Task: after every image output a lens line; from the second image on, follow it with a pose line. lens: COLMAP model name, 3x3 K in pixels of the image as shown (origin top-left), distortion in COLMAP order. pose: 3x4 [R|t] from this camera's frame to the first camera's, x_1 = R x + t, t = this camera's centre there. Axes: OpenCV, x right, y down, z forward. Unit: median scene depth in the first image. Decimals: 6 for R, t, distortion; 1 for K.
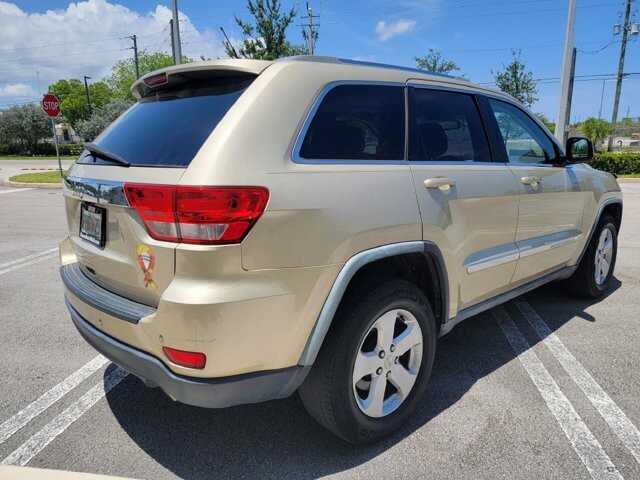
lens RADIAL K [[445.4, 0, 320.0], [0, 445.4, 240.0], [0, 0, 1]] dist [0.080384, -0.073275]
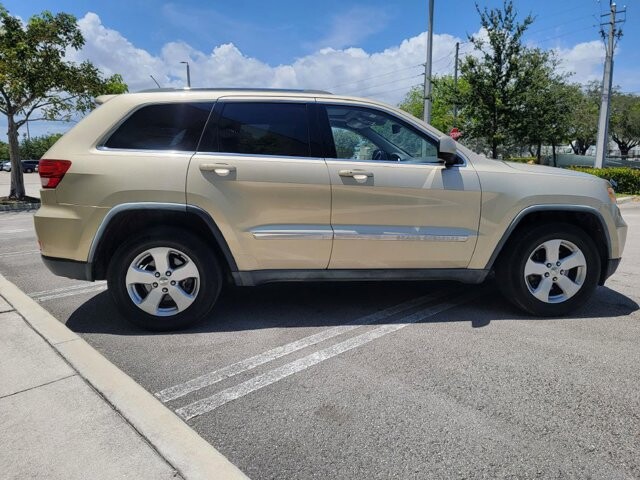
lens RADIAL K [[454.3, 0, 329.5], [0, 454.3, 241.7], [0, 0, 1]] dist [0.062182, -0.074995]
pose [[0.799234, 0.099890, -0.592661, 0.160830], [-0.122603, 0.992454, 0.001936, 0.006802], [0.588382, 0.071115, 0.805450, 0.006688]]
